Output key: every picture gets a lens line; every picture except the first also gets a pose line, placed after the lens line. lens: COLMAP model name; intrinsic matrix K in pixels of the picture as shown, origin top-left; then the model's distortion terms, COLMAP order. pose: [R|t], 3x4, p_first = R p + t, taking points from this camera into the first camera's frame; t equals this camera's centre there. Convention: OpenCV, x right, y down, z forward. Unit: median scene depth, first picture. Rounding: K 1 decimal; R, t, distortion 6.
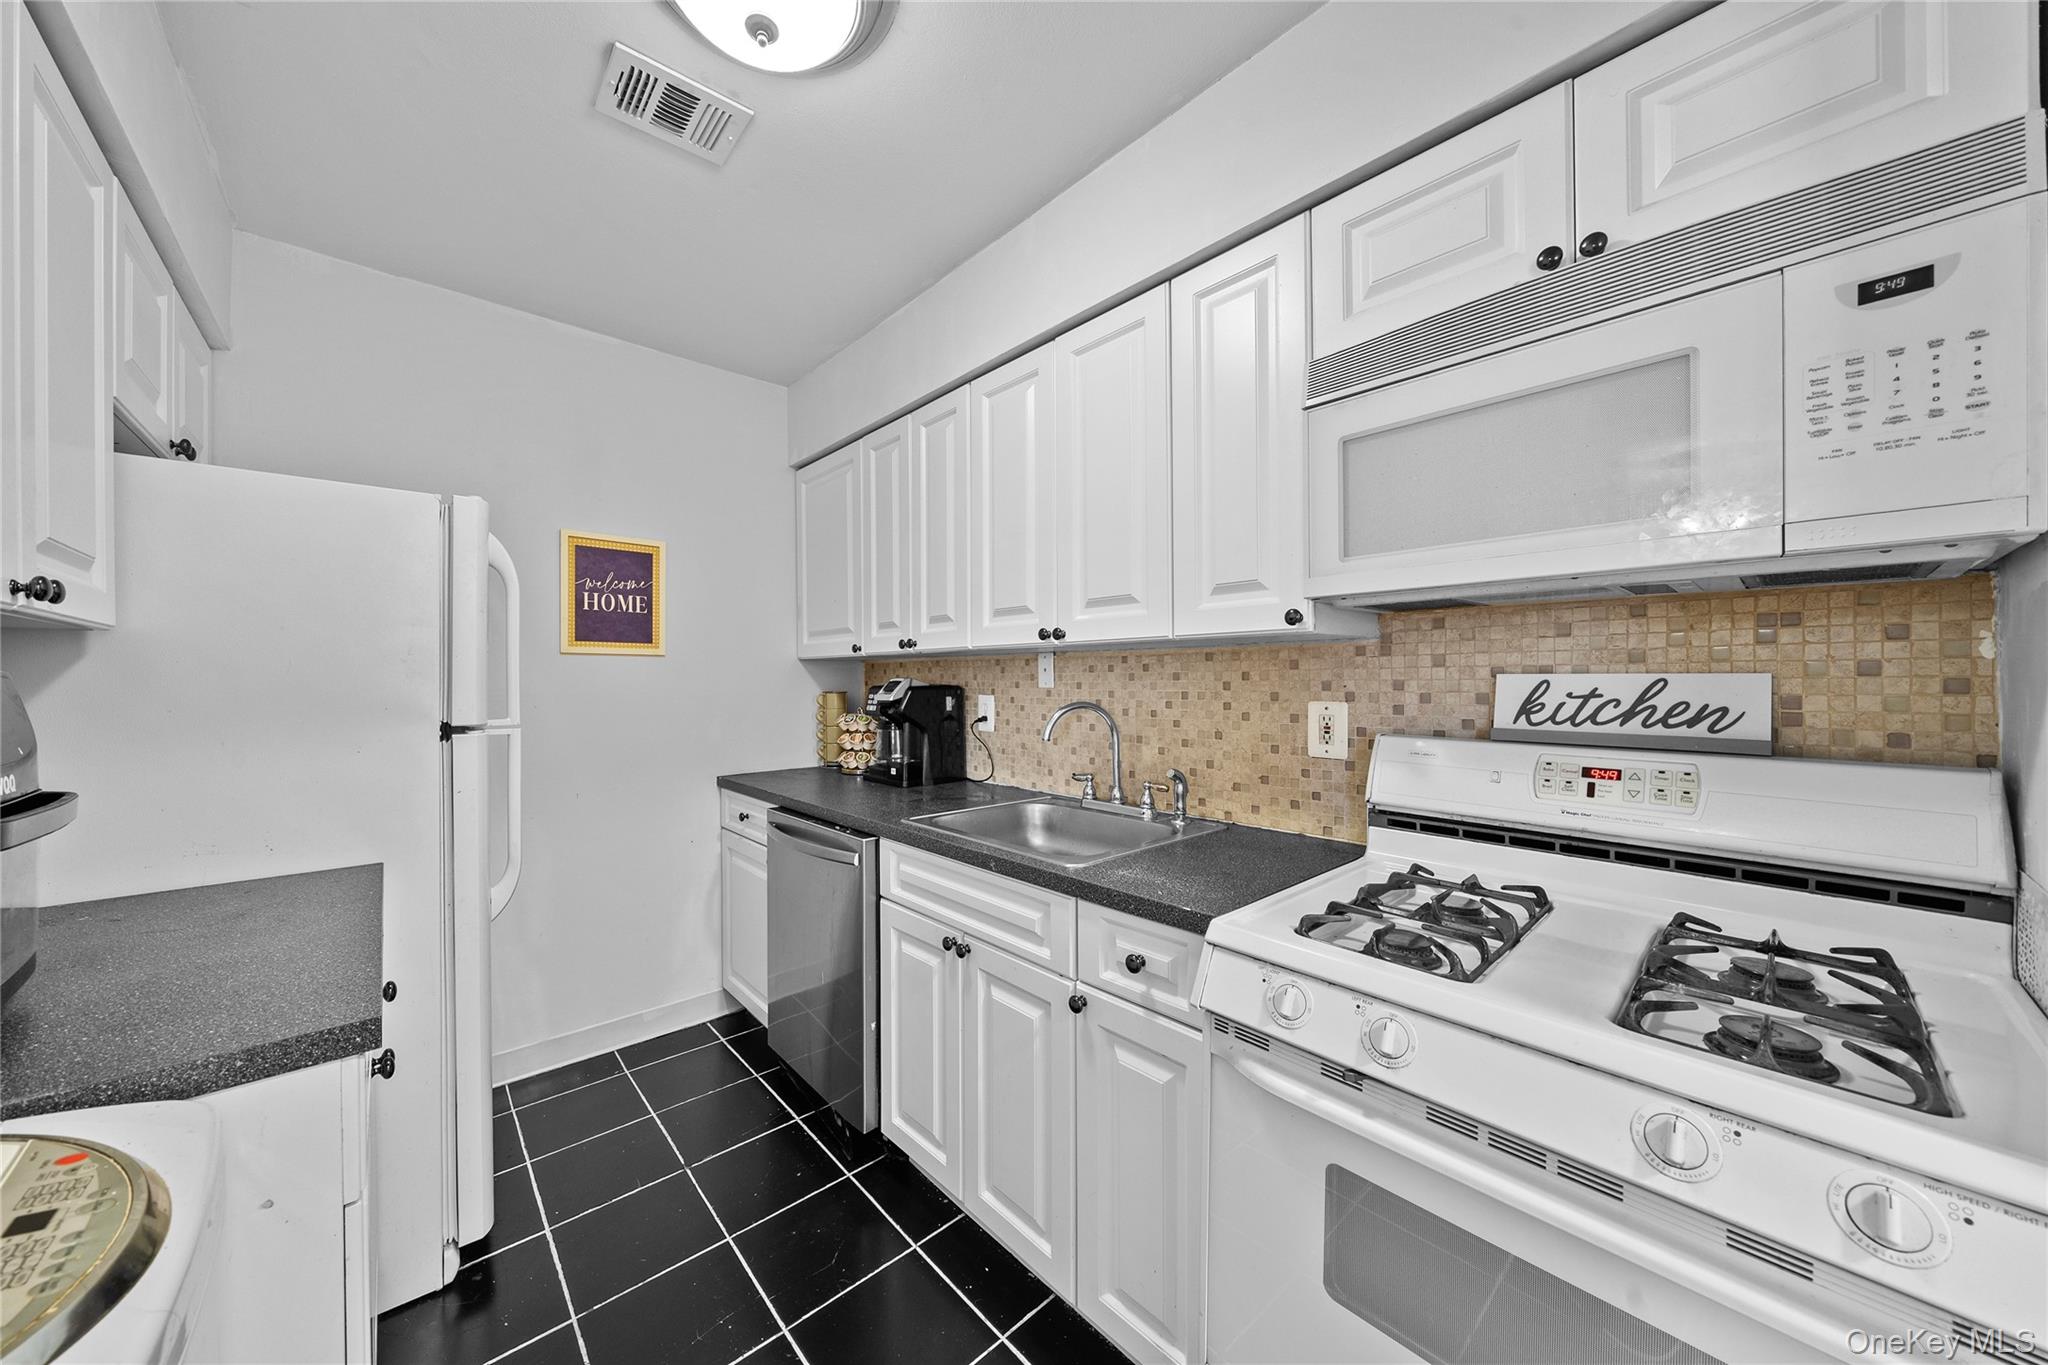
lens RADIAL K [[699.8, 0, 1017.1], [0, 699.8, 680.6], [0, 0, 1]] dist [-0.000981, 0.000031]
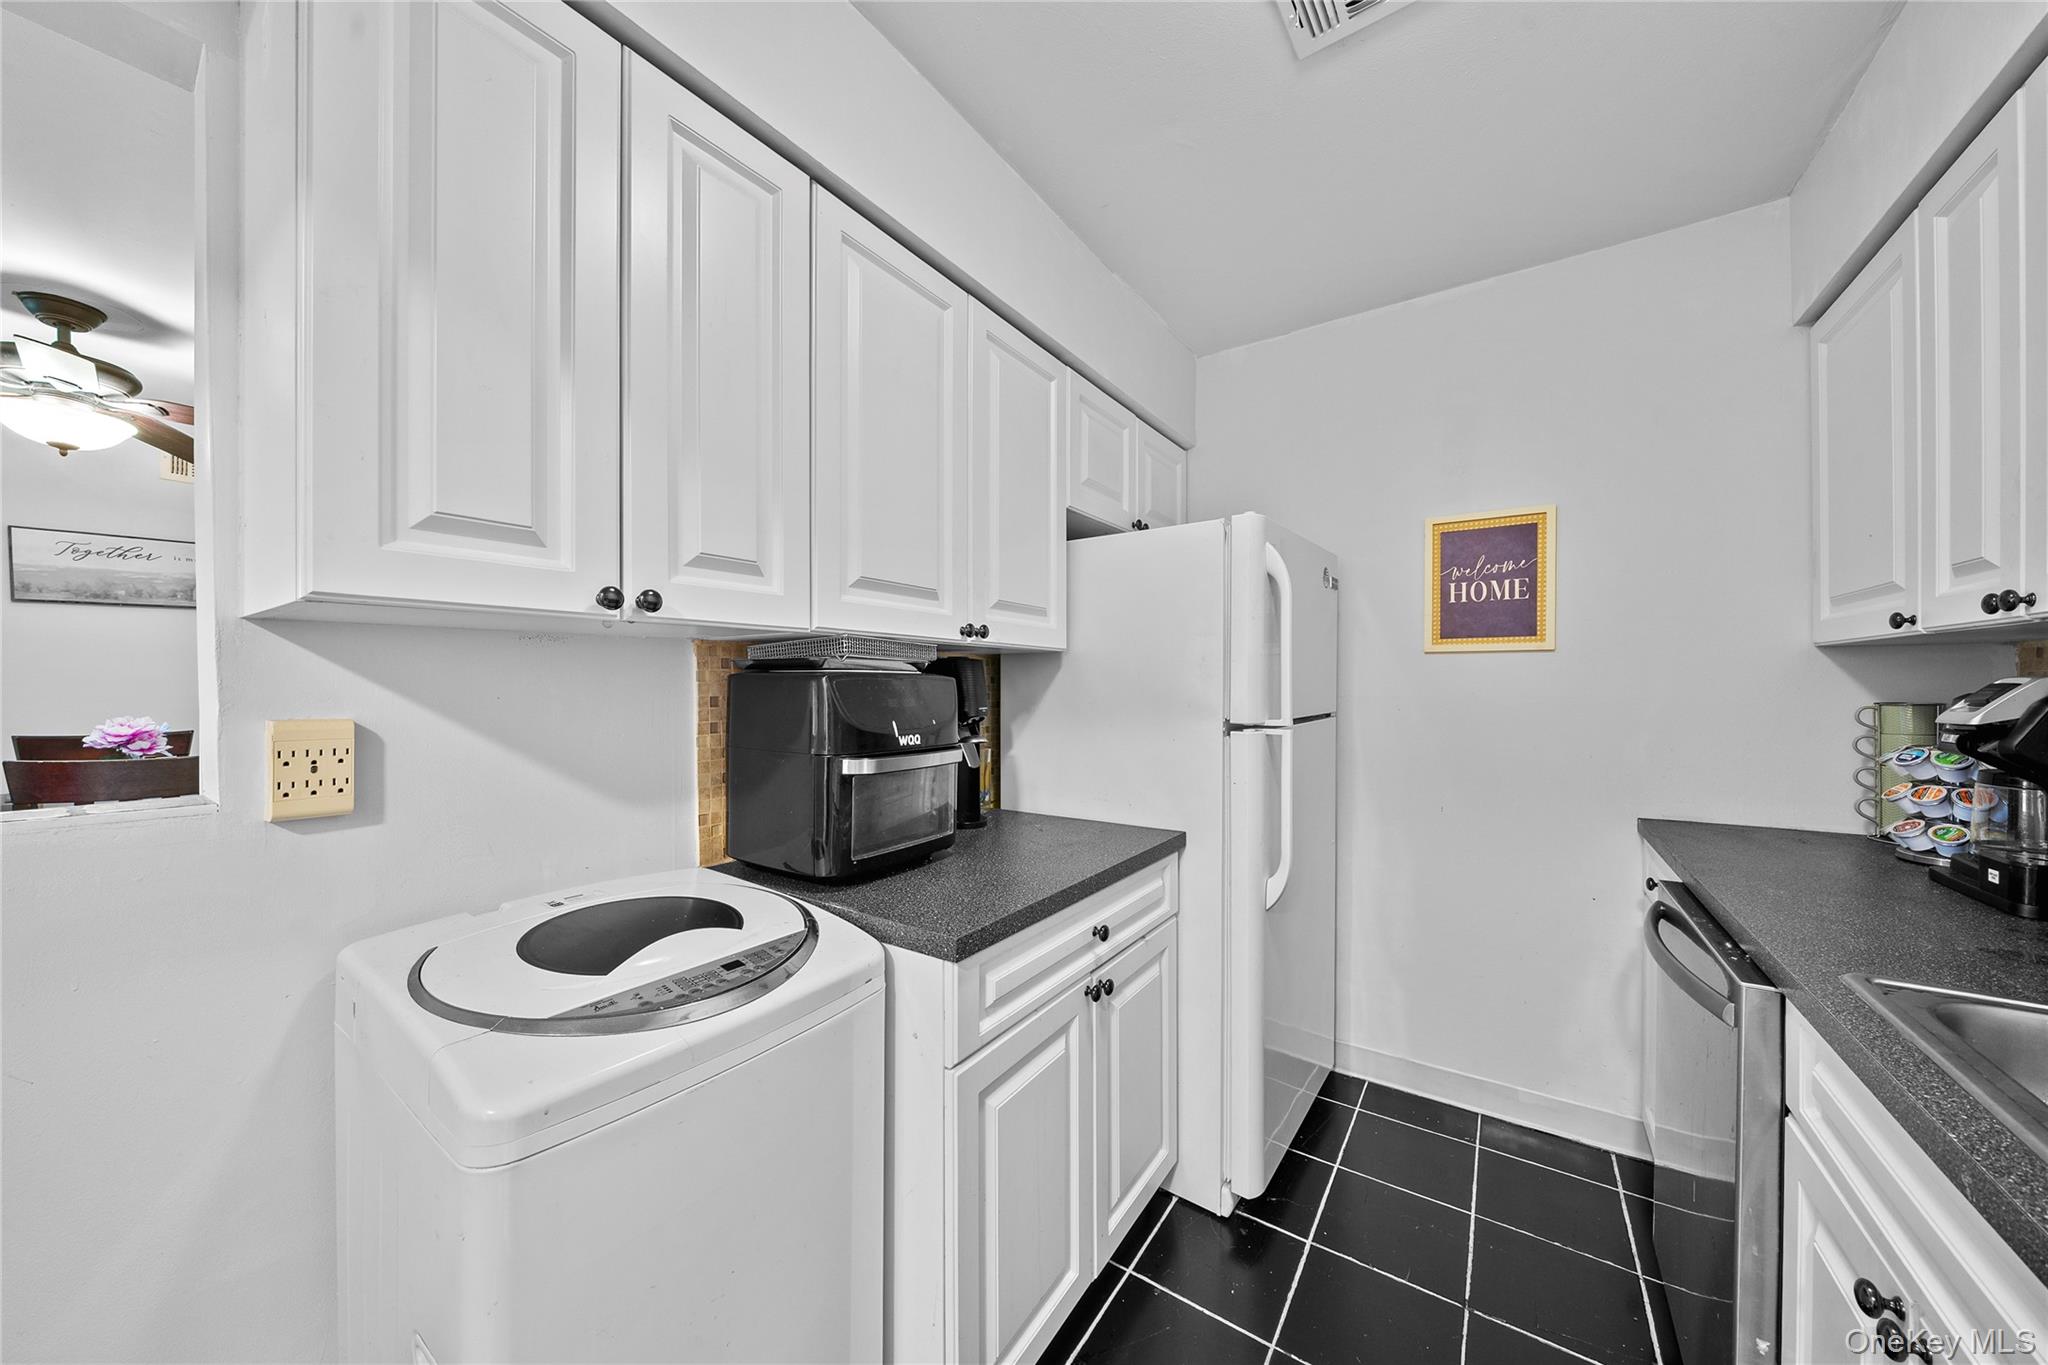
lens RADIAL K [[701.4, 0, 1023.3], [0, 701.4, 686.9], [0, 0, 1]] dist [-0.005353, 0.000099]
pose [[0.228078, 0.006723, -0.973620, 0.165053], [0.001002, 0.999974, 0.007140, -0.001582], [0.973642, -0.002604, 0.228065, 0.342322]]
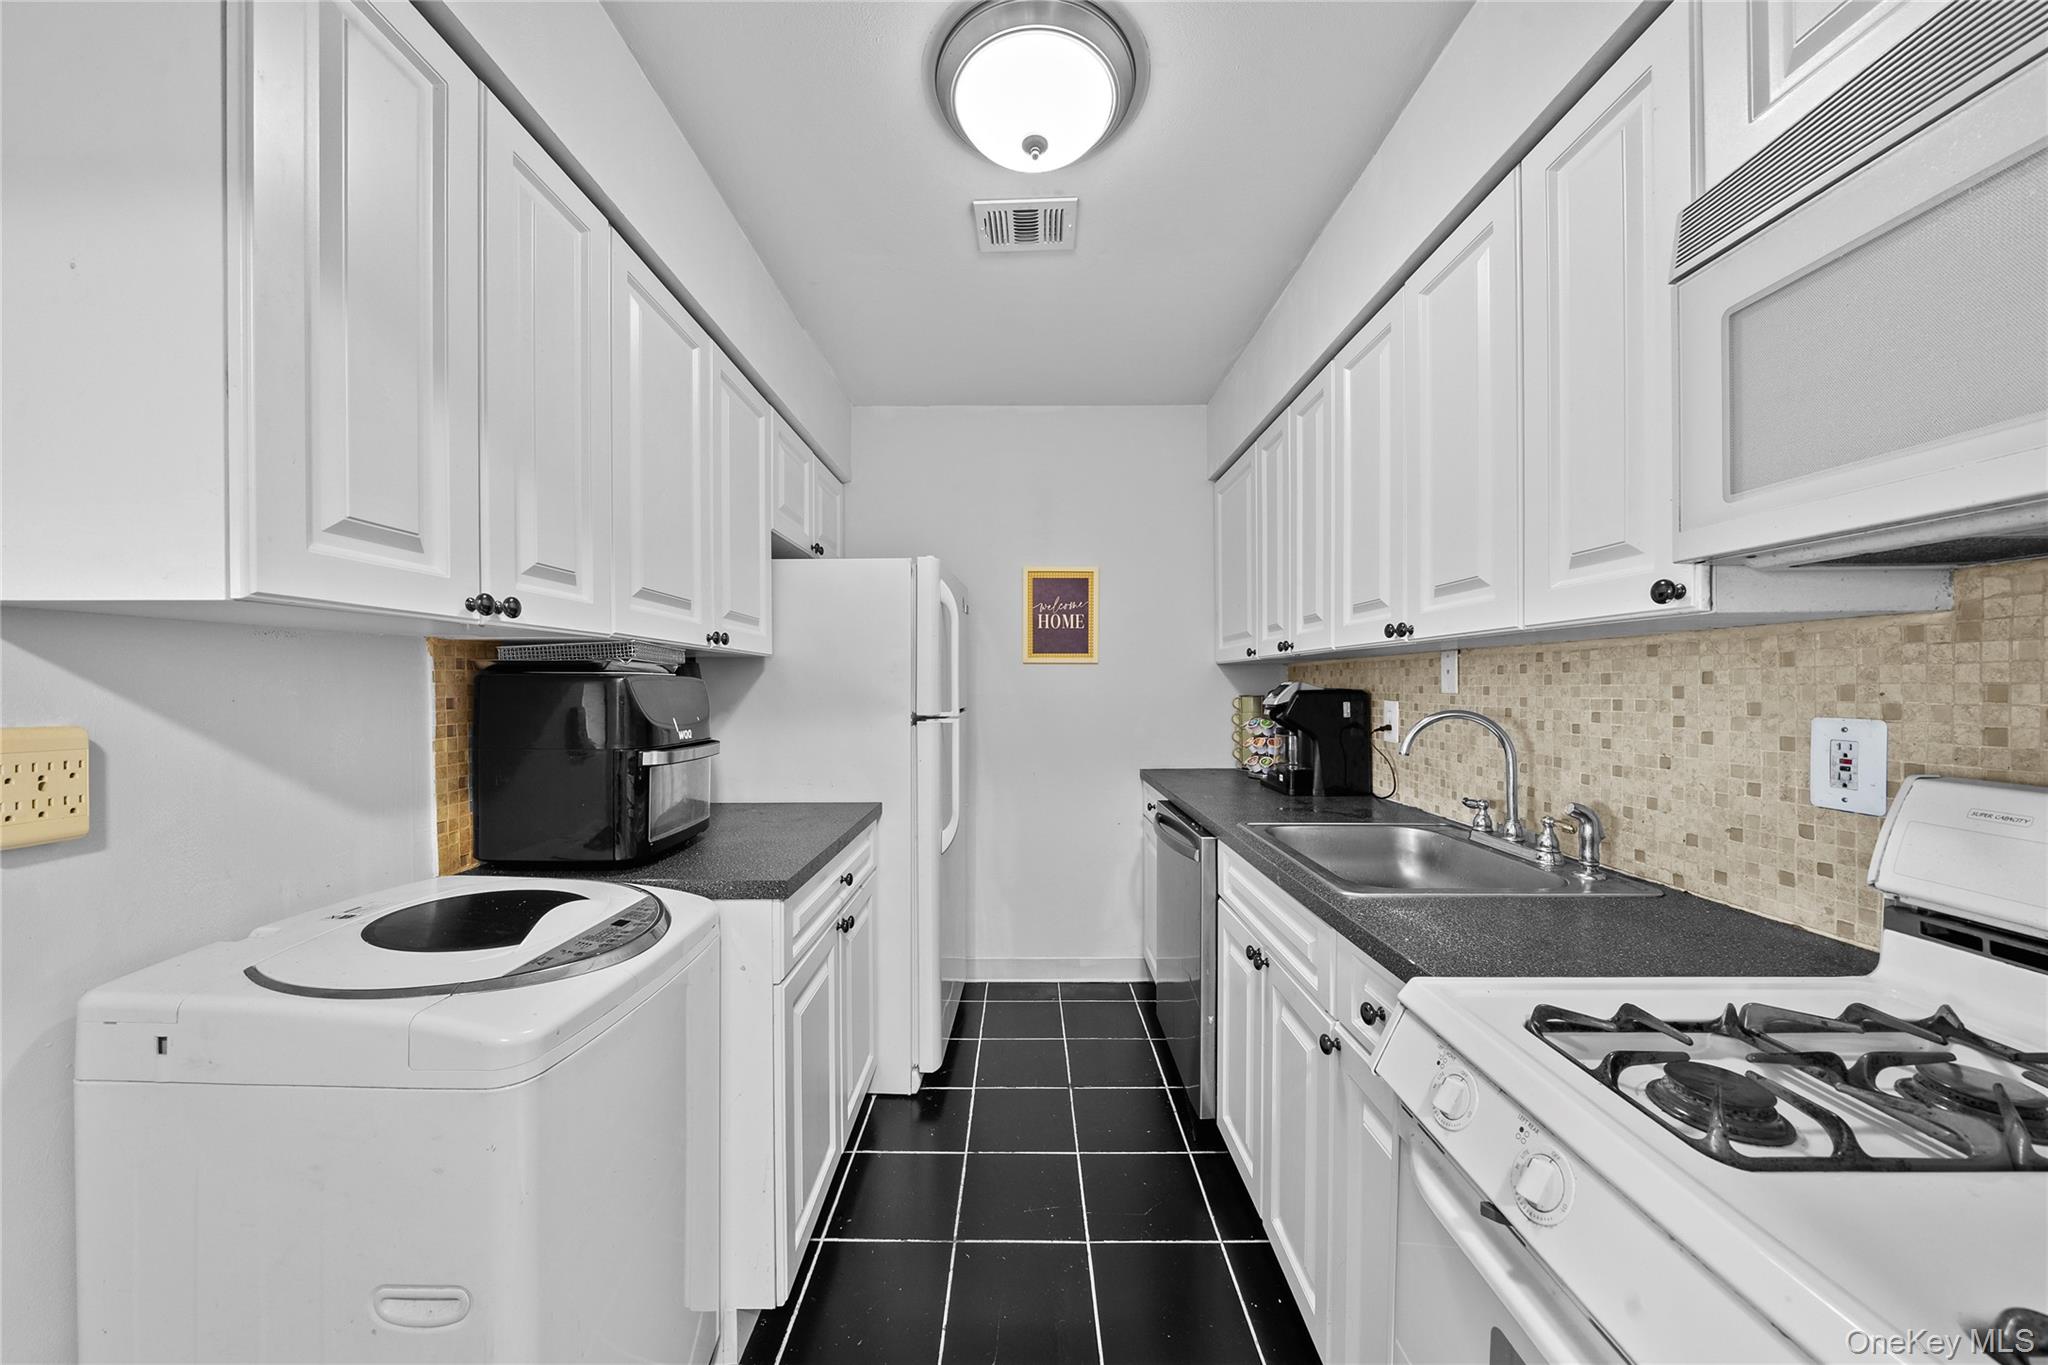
lens RADIAL K [[703.6, 0, 1020.9], [0, 703.6, 691.4], [0, 0, 1]] dist [-0.000848, -0.000041]
pose [[0.738700, 0.006699, -0.674001, 0.277902], [0.000163, 0.999949, 0.010117, -0.000373], [0.674034, -0.007583, 0.738661, 0.049074]]
